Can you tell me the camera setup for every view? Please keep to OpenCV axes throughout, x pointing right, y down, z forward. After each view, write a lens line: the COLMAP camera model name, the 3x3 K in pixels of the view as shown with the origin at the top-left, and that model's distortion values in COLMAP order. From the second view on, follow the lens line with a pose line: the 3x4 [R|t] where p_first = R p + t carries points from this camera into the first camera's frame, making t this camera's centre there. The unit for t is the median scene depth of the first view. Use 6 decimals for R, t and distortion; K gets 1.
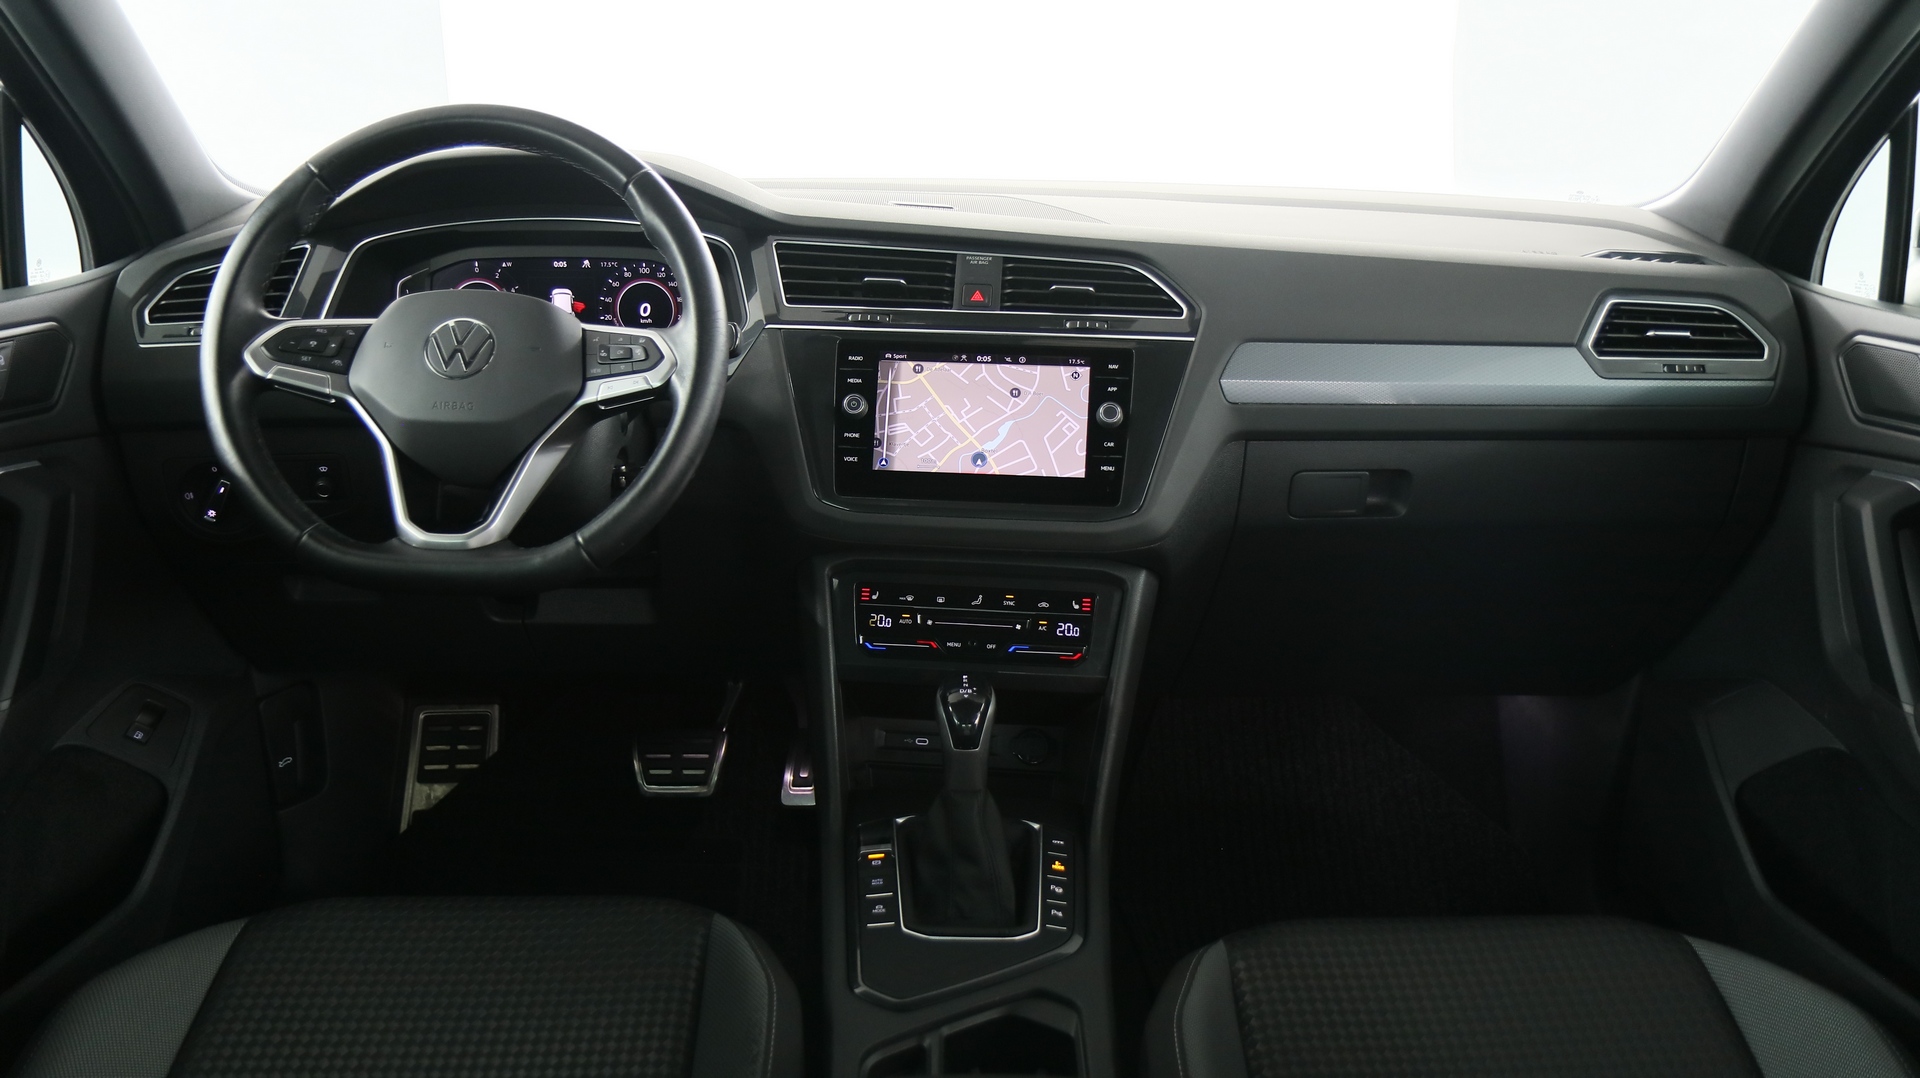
lens RADIAL K [[1469.2, 0, 969.2], [0, 1469.2, 542.2], [0, 0, 1]] dist [-0.032088, 0.040262]
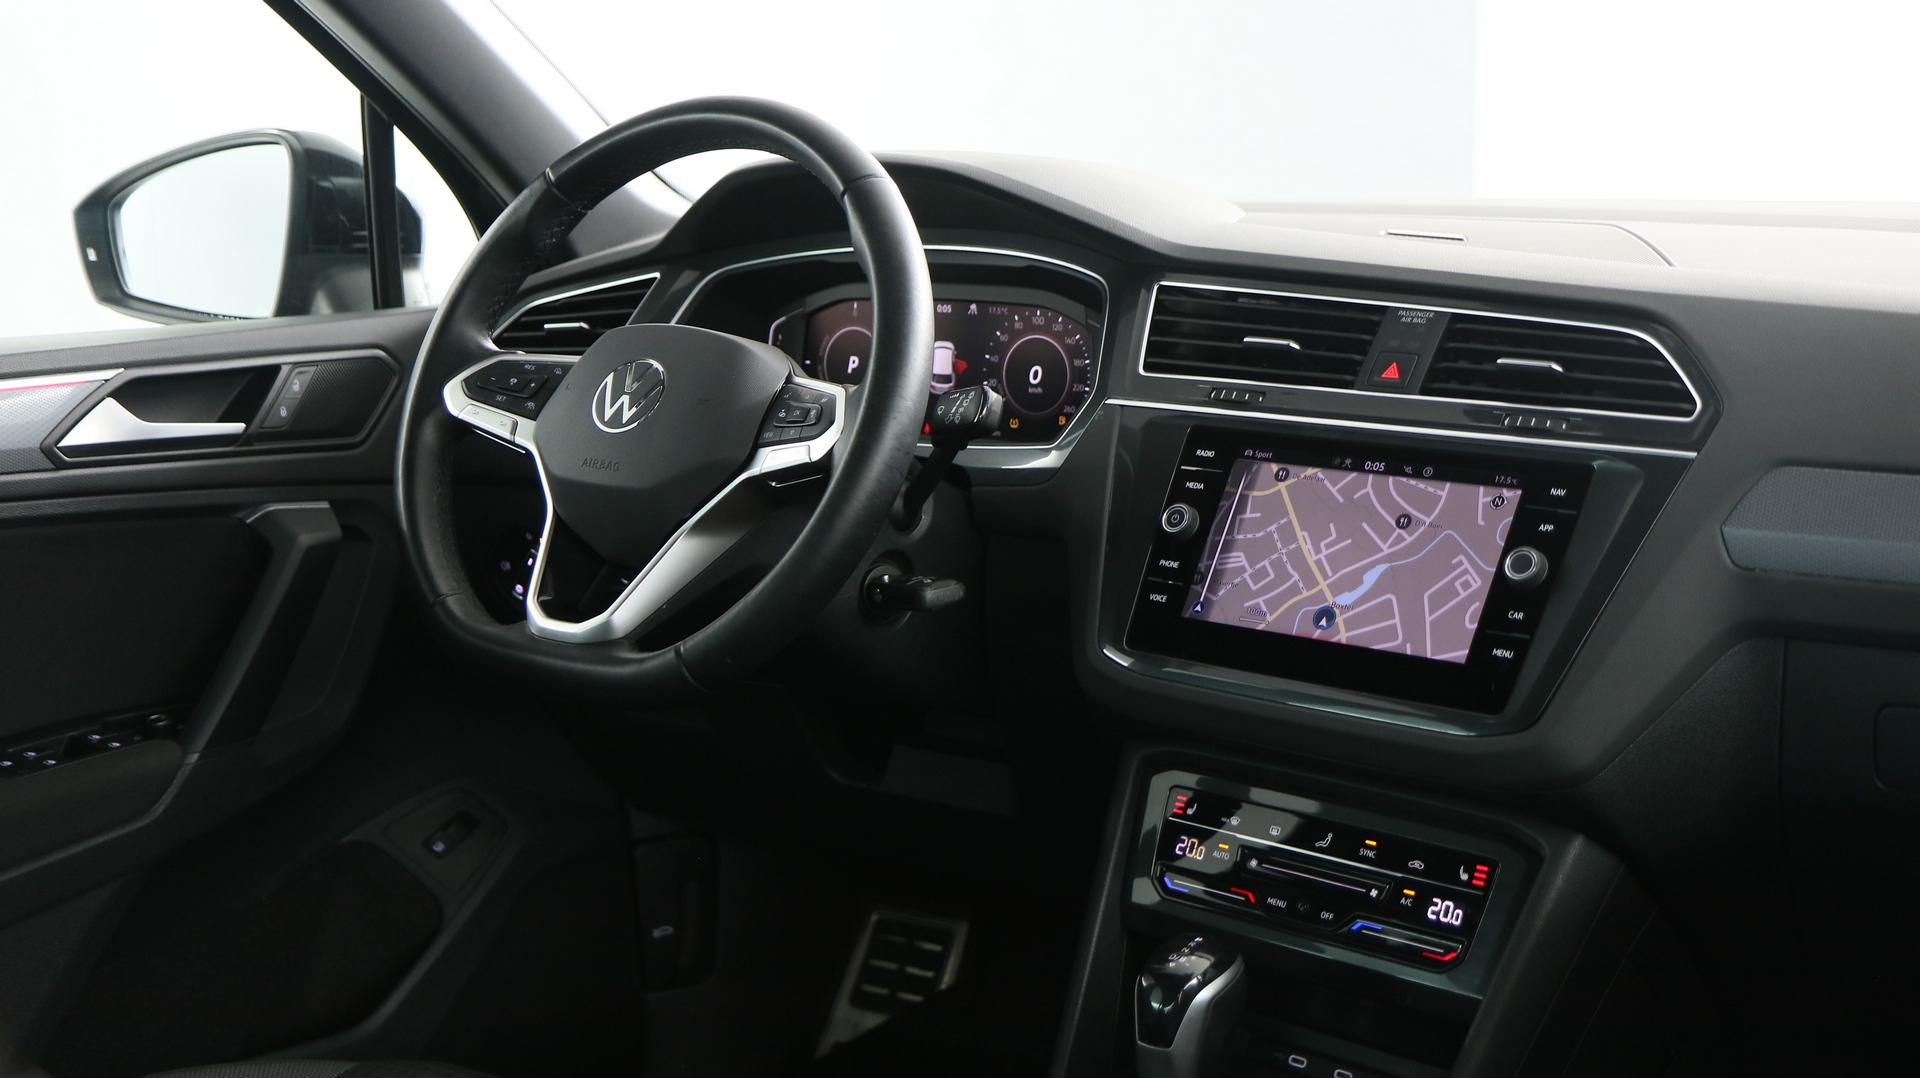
lens RADIAL K [[2326.8, 0, 968.6], [0, 2326.8, 539.4], [0, 0, 1]] dist [0.025270, 0.000000]
pose [[0.803398, 0.084661, -0.589393, 0.467353], [-0.150416, 0.986593, -0.063317, -0.002116], [0.576131, 0.139523, 0.805361, 0.081335]]
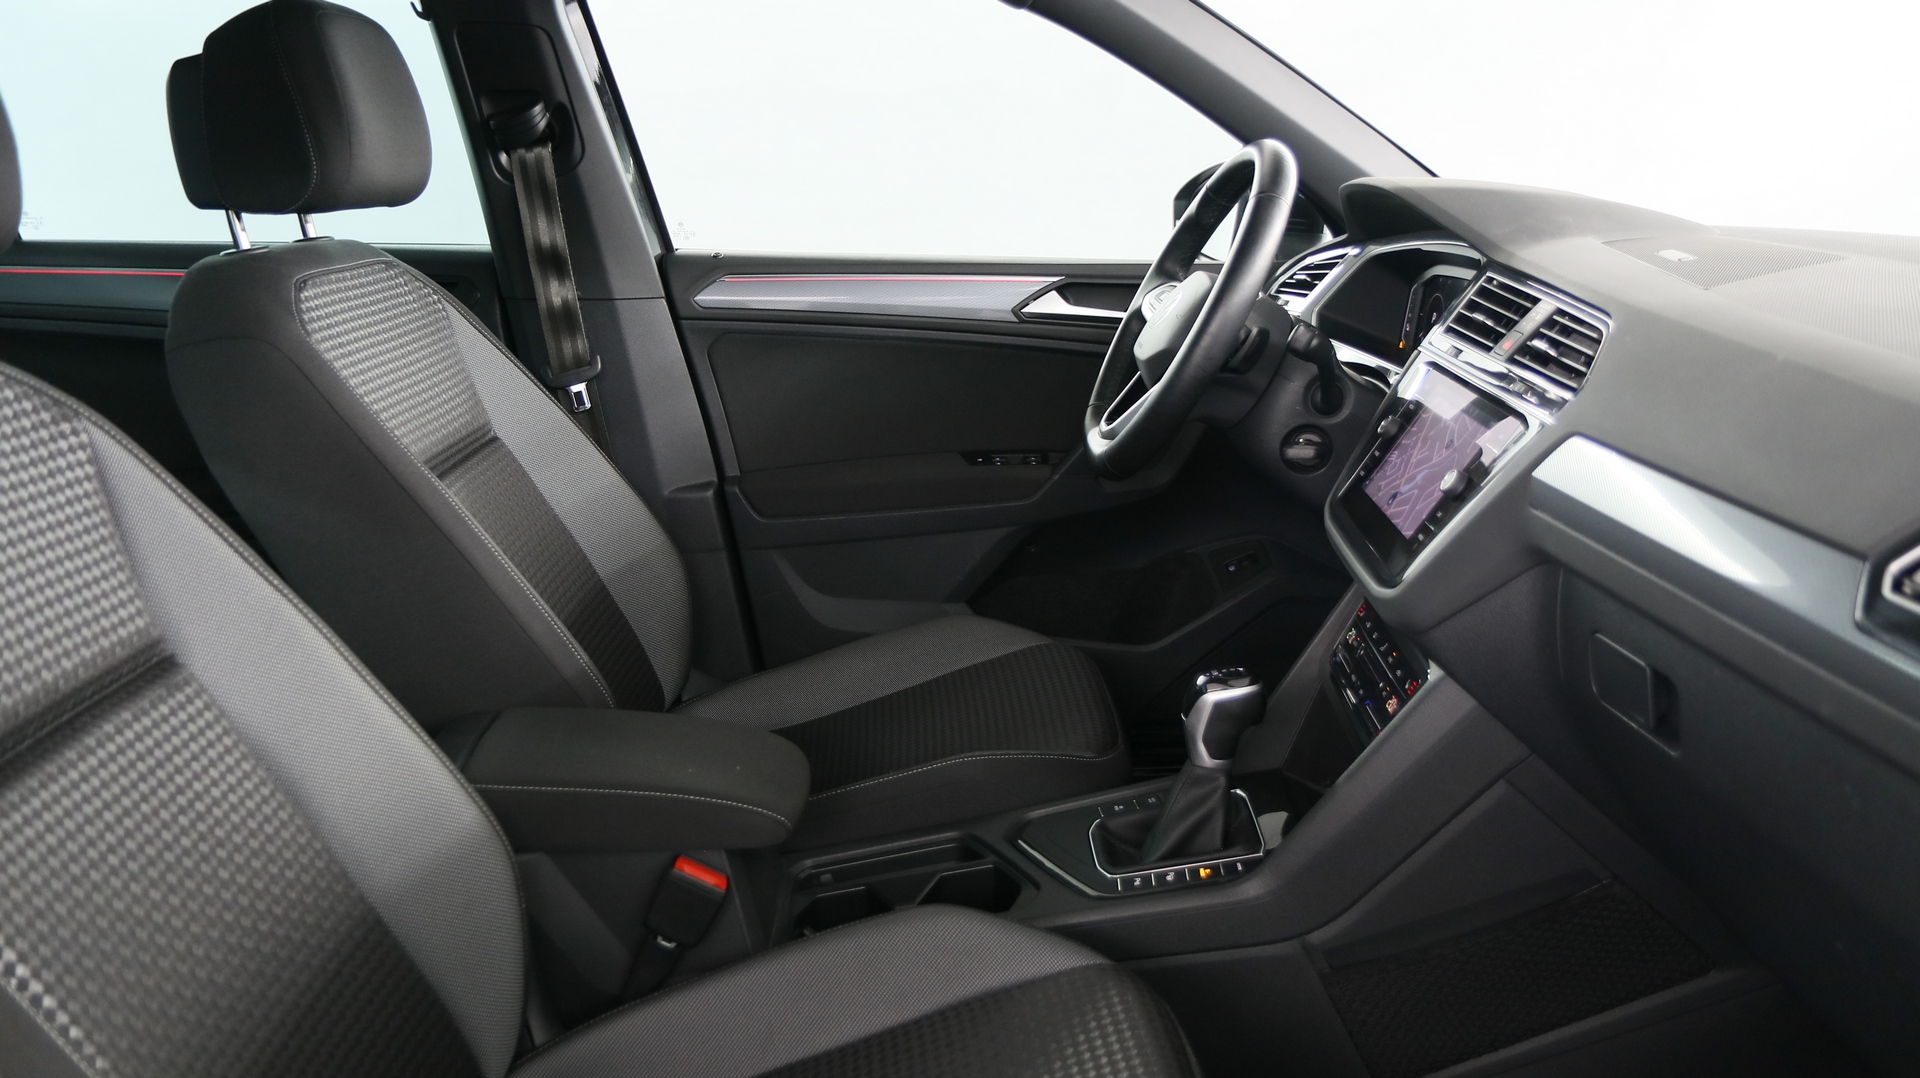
lens RADIAL K [[1469.2, 0, 961.0], [0, 1469.2, 540.1], [0, 0, 1]] dist [-0.032088, 0.040262]
pose [[0.007908, 0.243483, -0.969873, 0.918031], [-0.299744, 0.925881, 0.229995, -0.163791], [0.953987, 0.288895, 0.080304, 0.643957]]
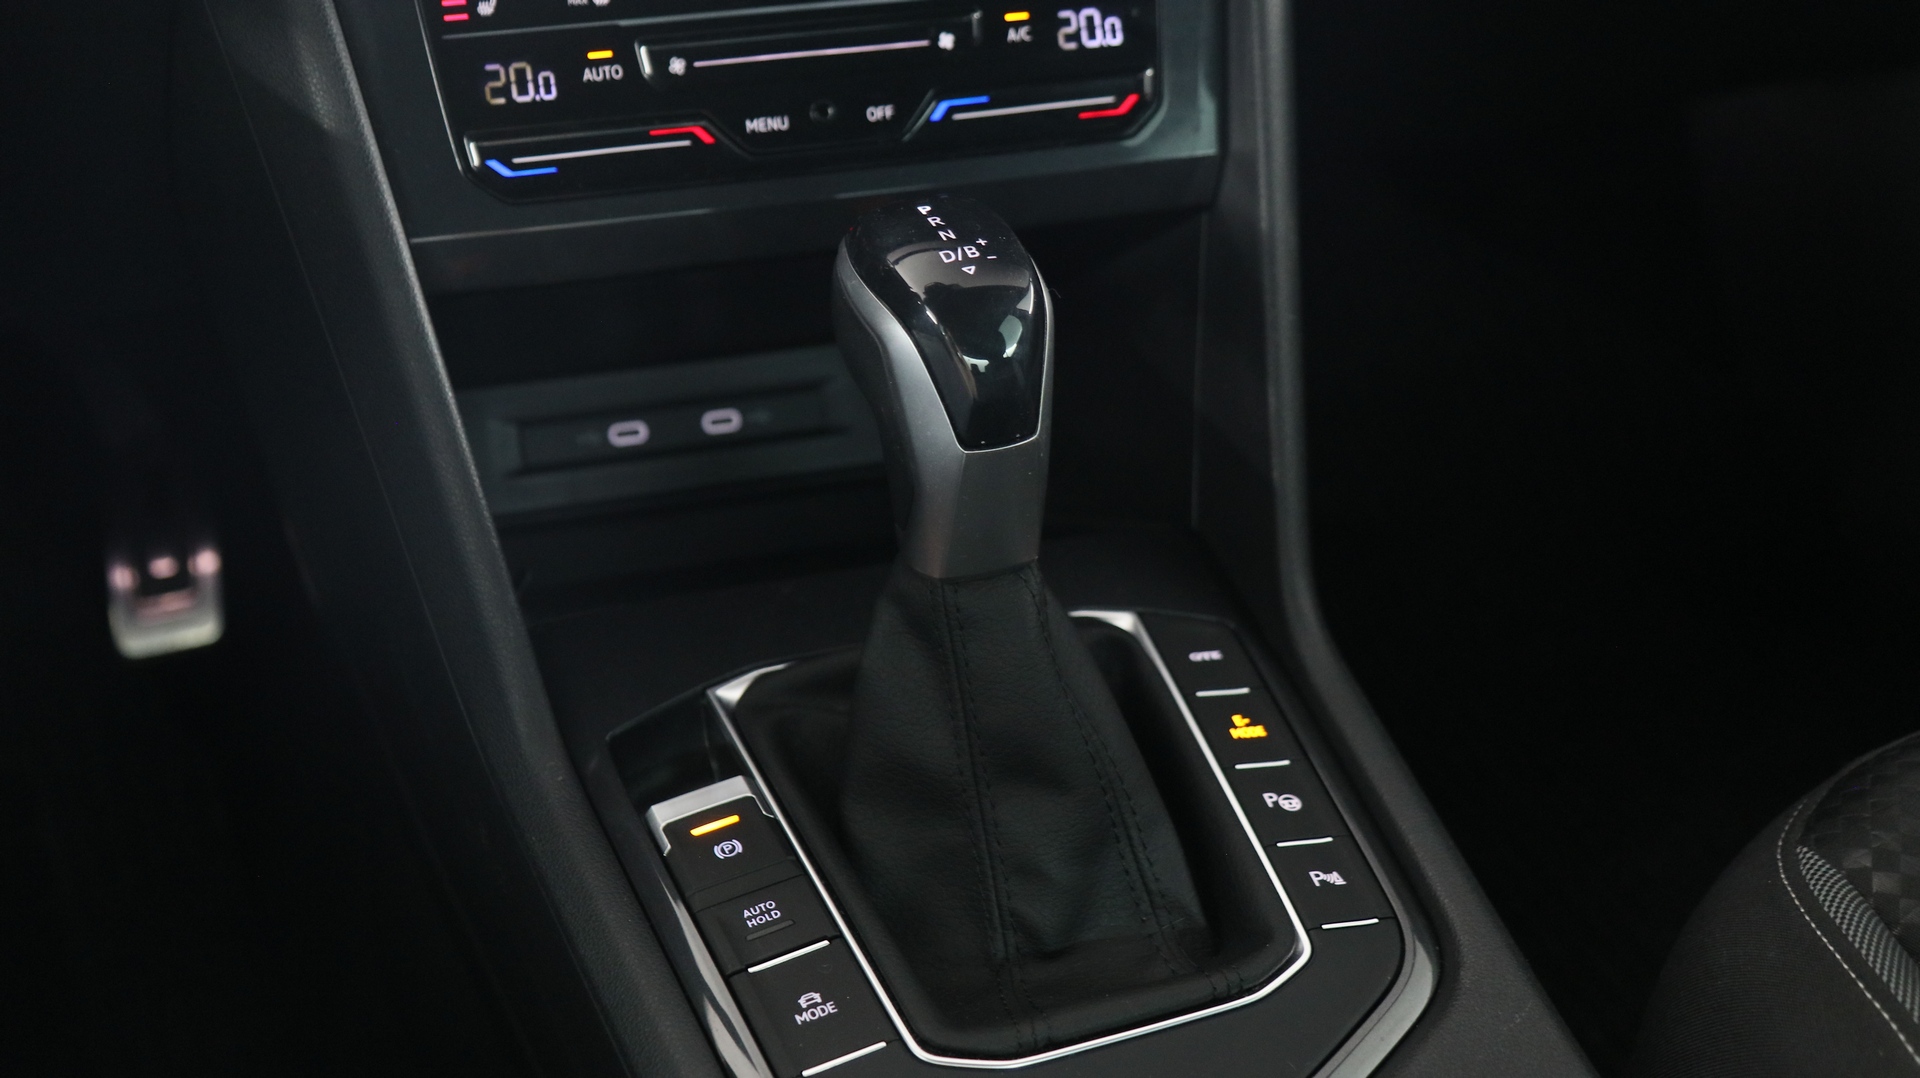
lens RADIAL K [[2379.6, 0, 948.9], [0, 2379.6, 544.9], [0, 0, 1]] dist [0.022606, 0.000000]
pose [[0.935350, -0.199944, 0.291793, -0.143026], [0.128180, 0.960440, 0.247234, 0.034481], [-0.329682, -0.193848, 0.923976, 0.490444]]
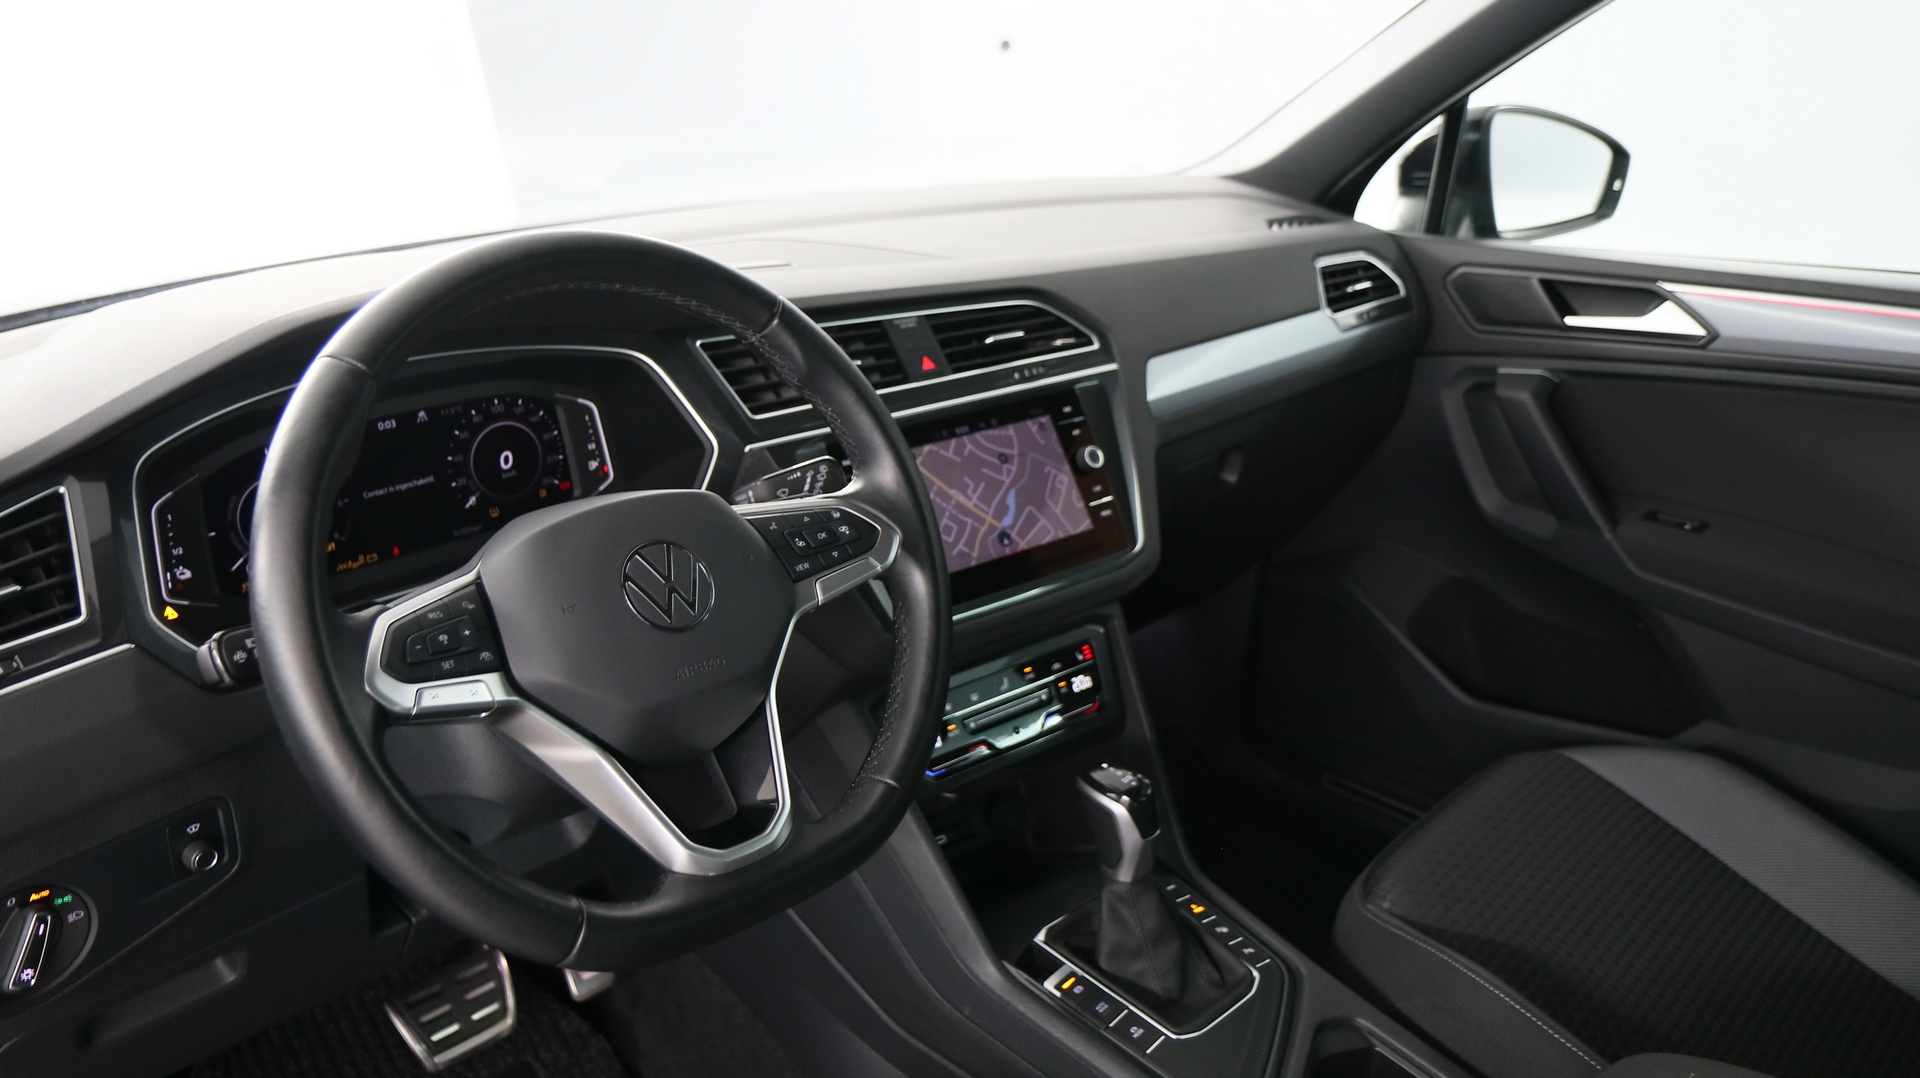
lens RADIAL K [[1469.2, 0, 969.3], [0, 1469.2, 543.9], [0, 0, 1]] dist [-0.032088, 0.040262]
pose [[0.721387, -0.265572, 0.639587, -0.583905], [0.226022, 0.963264, 0.145041, -0.186857], [-0.654610, 0.039929, 0.754911, 0.310647]]
